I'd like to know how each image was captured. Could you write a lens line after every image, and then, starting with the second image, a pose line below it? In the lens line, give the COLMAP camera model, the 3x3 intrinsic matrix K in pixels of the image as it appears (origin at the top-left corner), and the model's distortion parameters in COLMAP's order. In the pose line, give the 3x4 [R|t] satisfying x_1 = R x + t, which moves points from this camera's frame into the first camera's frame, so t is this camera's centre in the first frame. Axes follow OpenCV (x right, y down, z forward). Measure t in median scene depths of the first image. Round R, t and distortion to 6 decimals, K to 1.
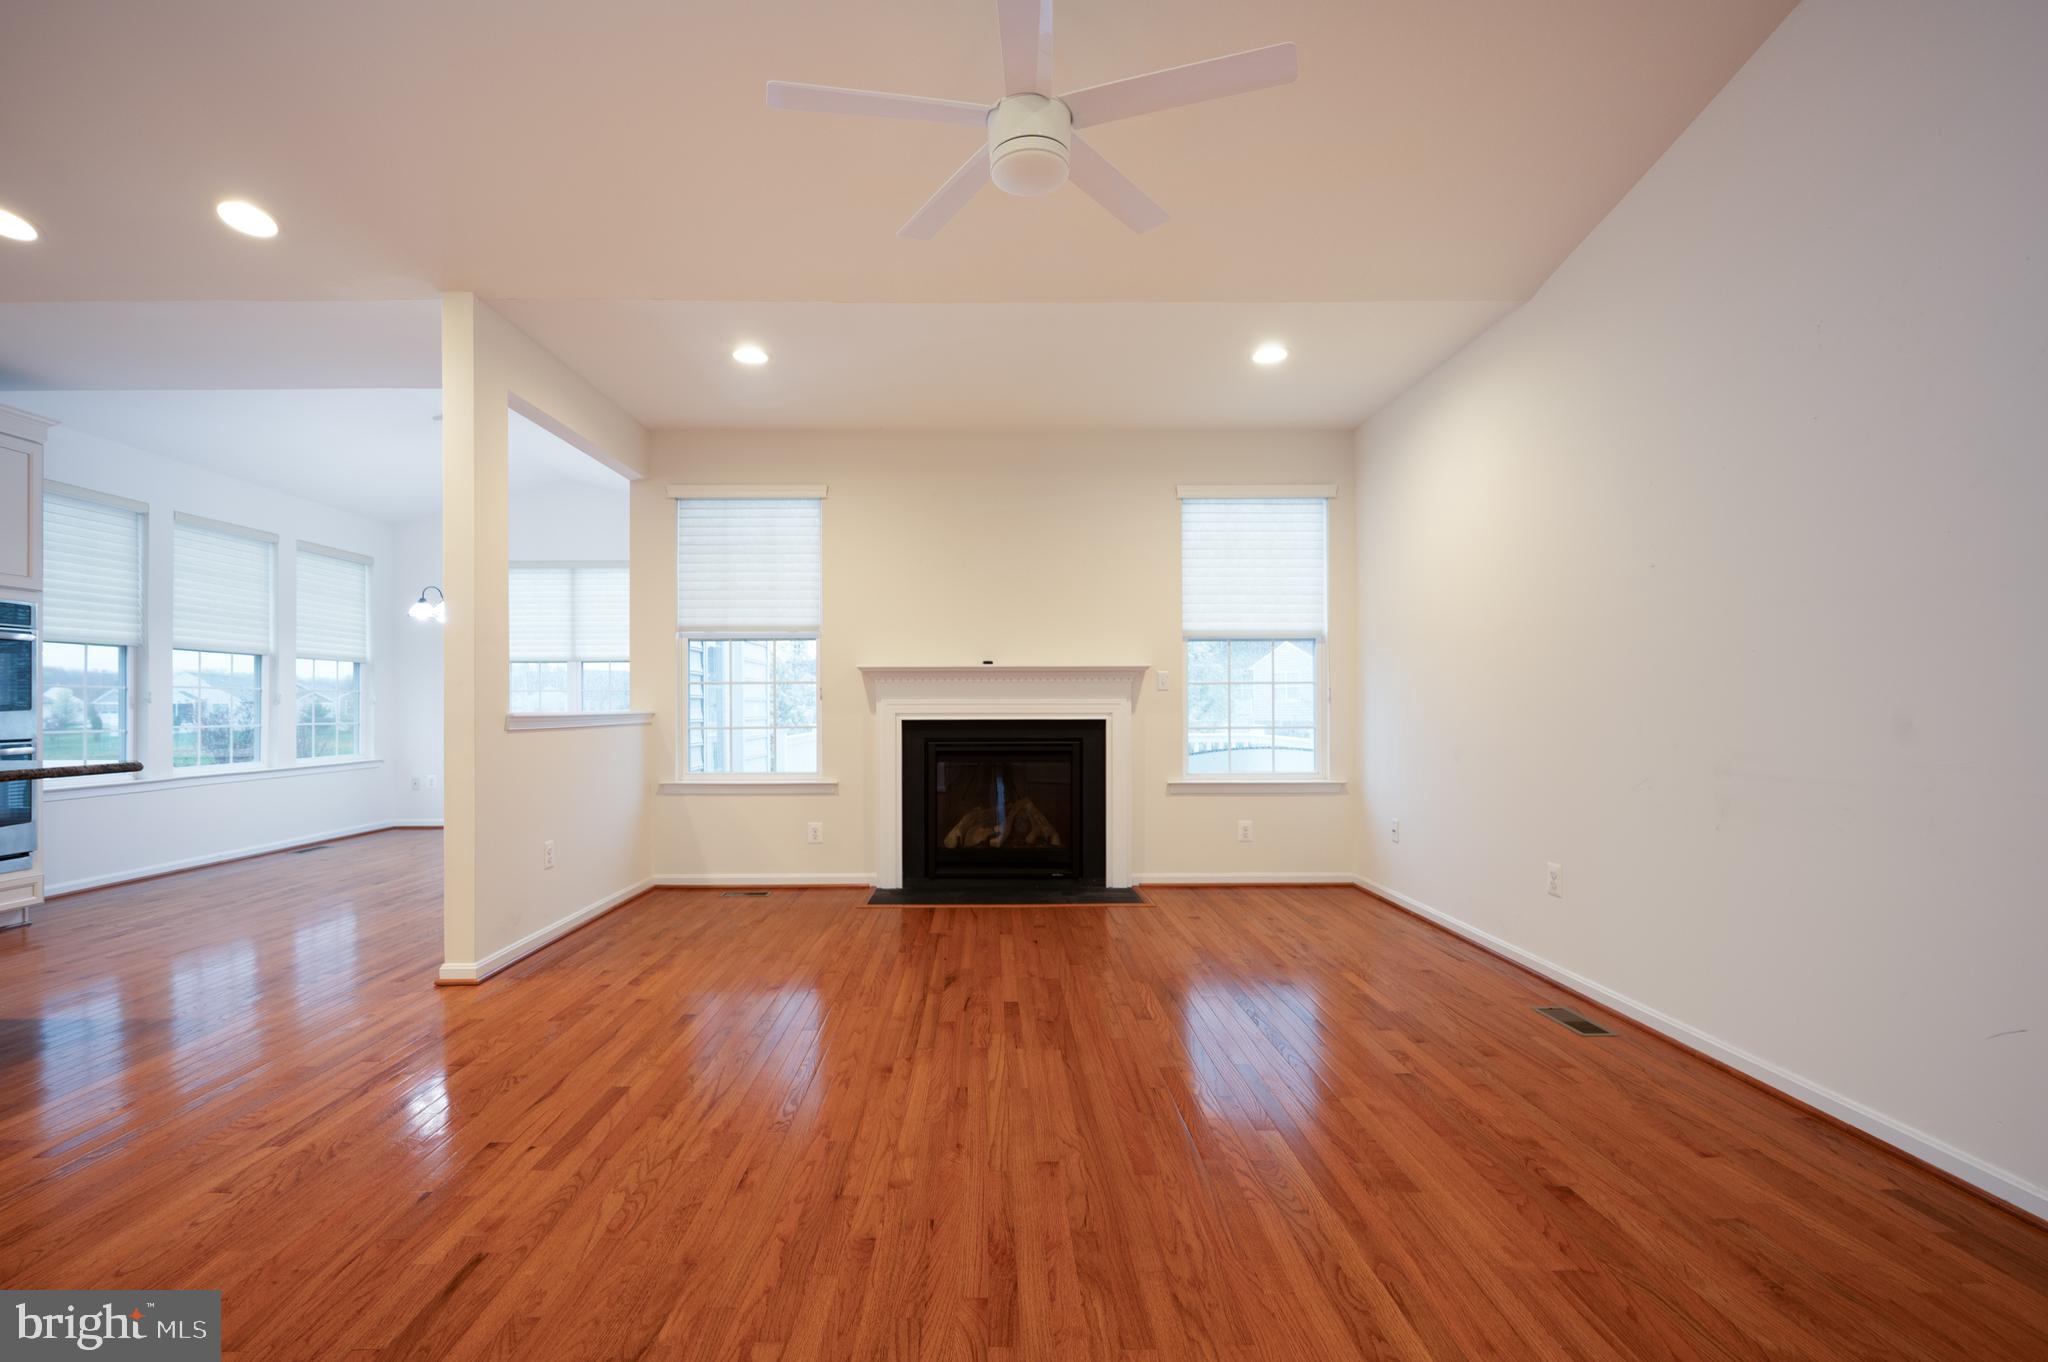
lens RADIAL K [[908.2, 0, 988.5], [0, 908.2, 701.9], [0, 0, 1]] dist [-0.002445, -0.000434]
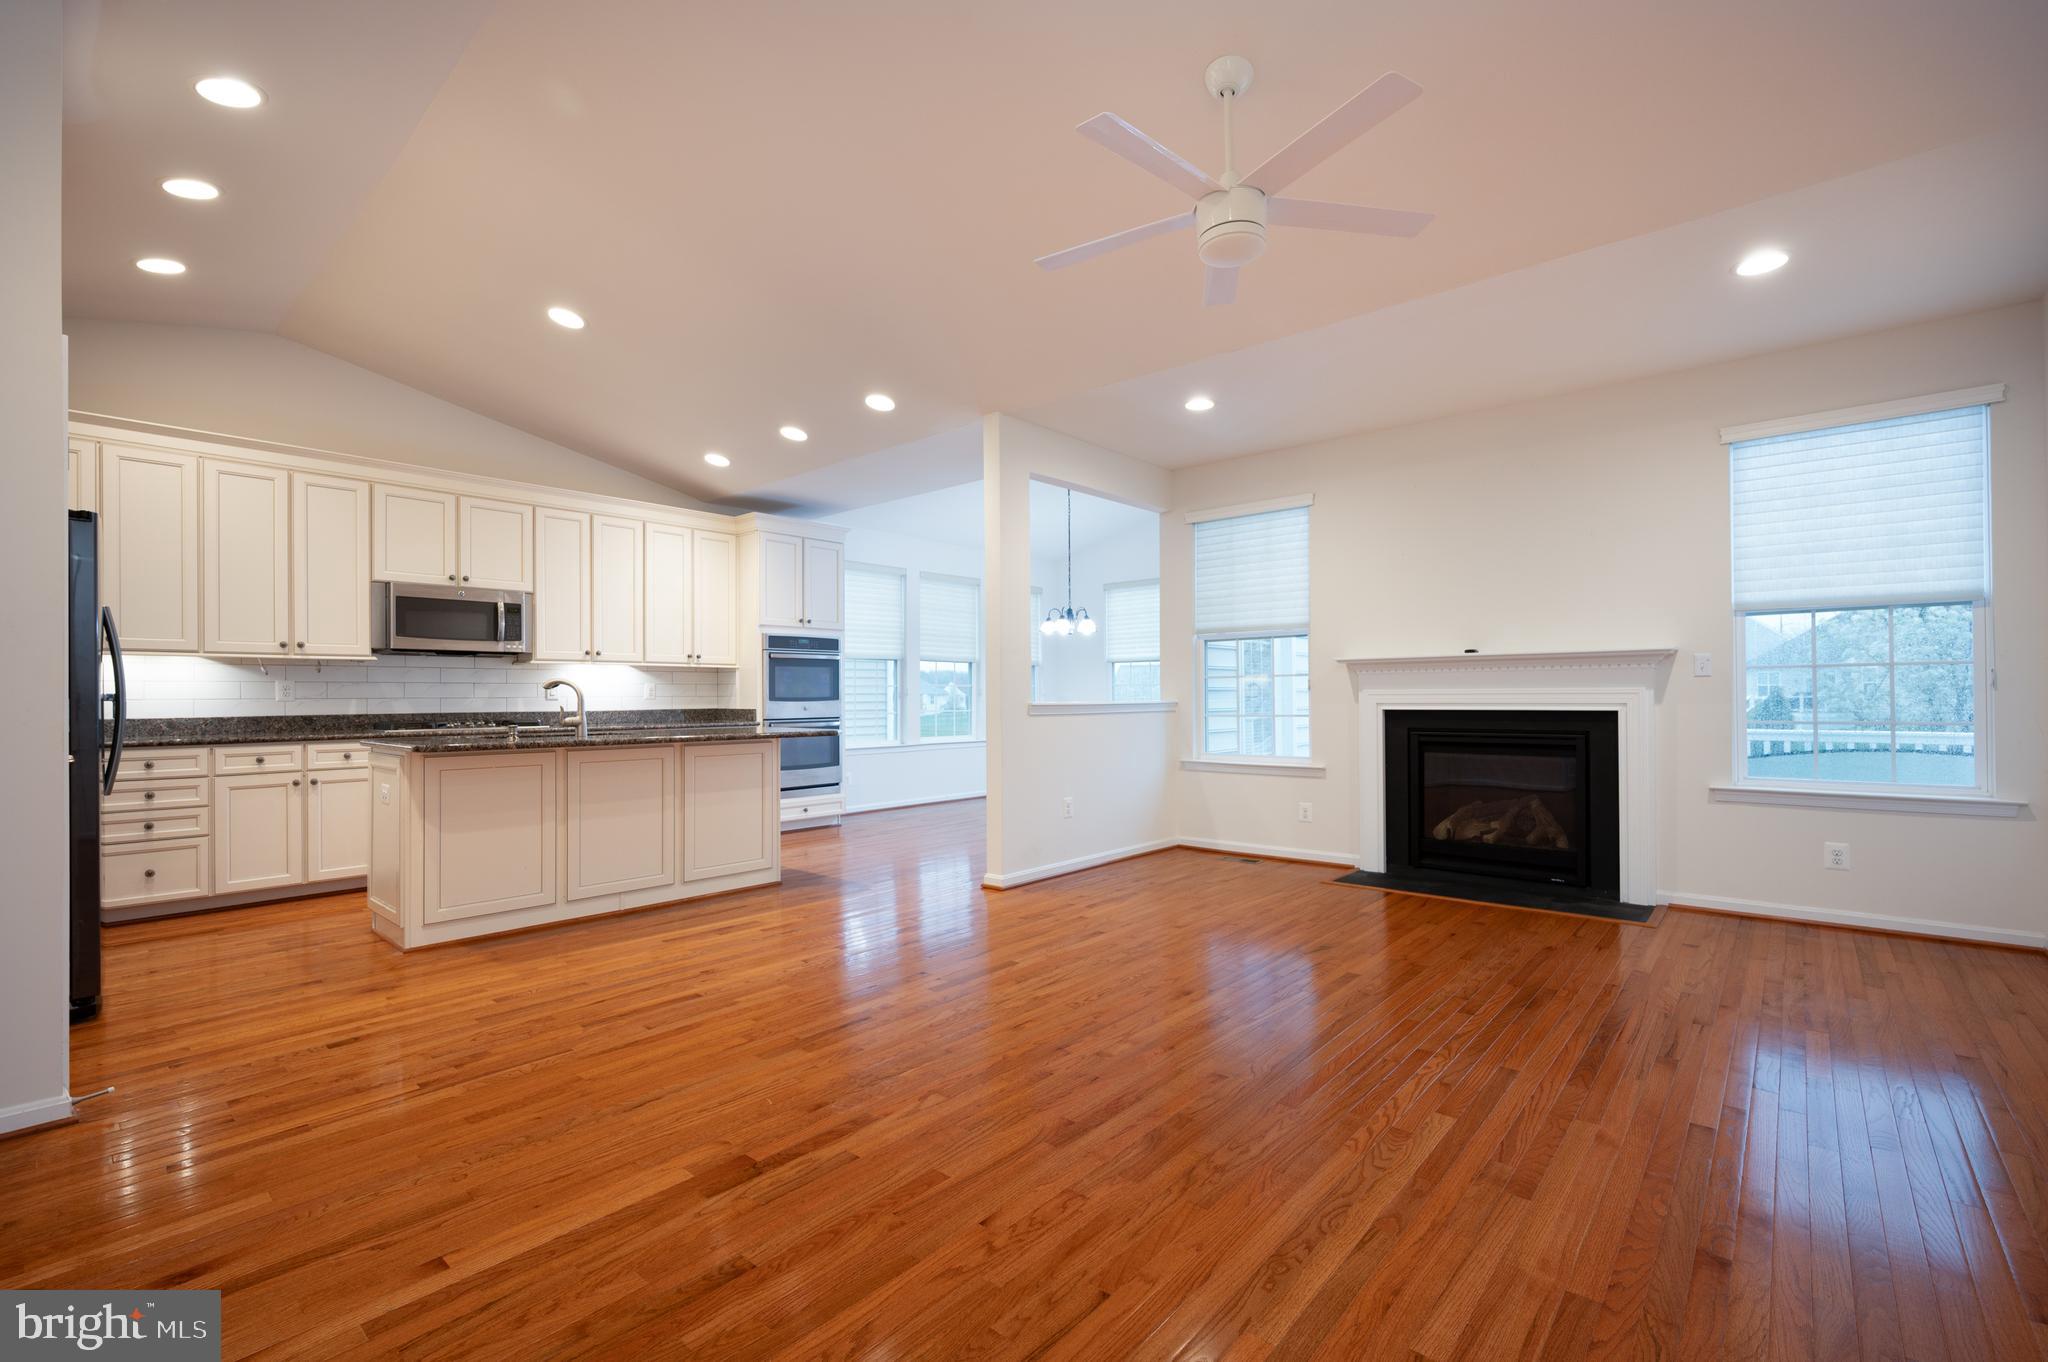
lens RADIAL K [[884.2, 0, 1028.4], [0, 884.2, 692.9], [0, 0, 1]] dist [-0.002211, 0.000332]
pose [[0.754596, -0.005109, -0.656170, 0.260802], [0.006712, 0.999977, -0.000067, -0.001843], [0.656155, -0.004353, 0.754613, -0.022889]]
